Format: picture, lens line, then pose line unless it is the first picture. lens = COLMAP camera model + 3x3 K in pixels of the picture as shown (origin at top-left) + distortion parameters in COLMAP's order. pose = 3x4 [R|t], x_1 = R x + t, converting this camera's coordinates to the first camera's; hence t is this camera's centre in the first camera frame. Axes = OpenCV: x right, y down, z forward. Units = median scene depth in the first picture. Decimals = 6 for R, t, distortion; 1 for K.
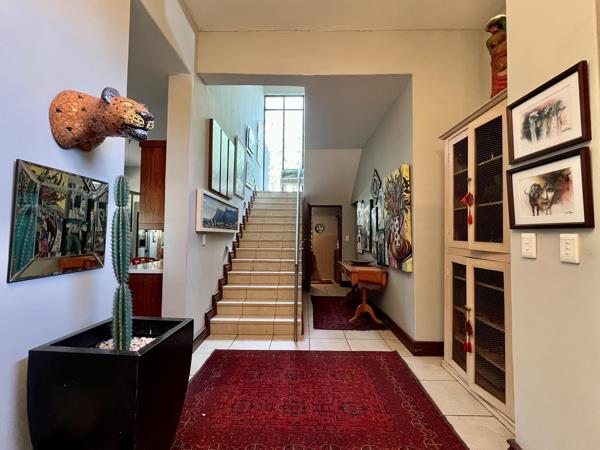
lens RADIAL K [[263.3, 0, 299.5], [0, 263.3, 222.5], [0, 0, 1]] dist [-0.003389, -0.000023]
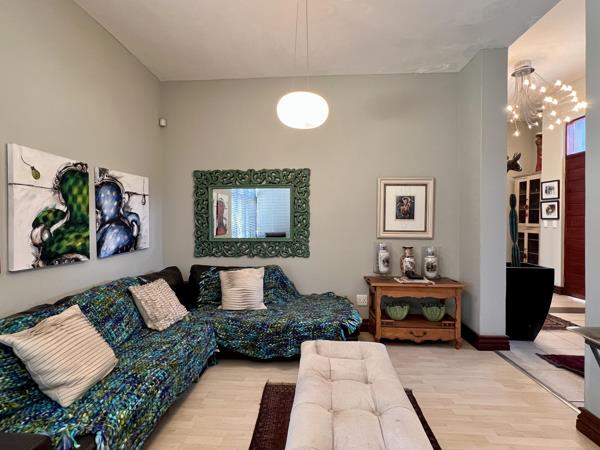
lens RADIAL K [[296.7, 0, 299.8], [0, 296.7, 223.5], [0, 0, 1]] dist [-0.002360, -0.000235]
pose [[0.998907, -0.007306, -0.046167, -1.594723], [0.009897, 0.998373, 0.056155, -0.123502], [0.045682, -0.056551, 0.997354, -2.219041]]
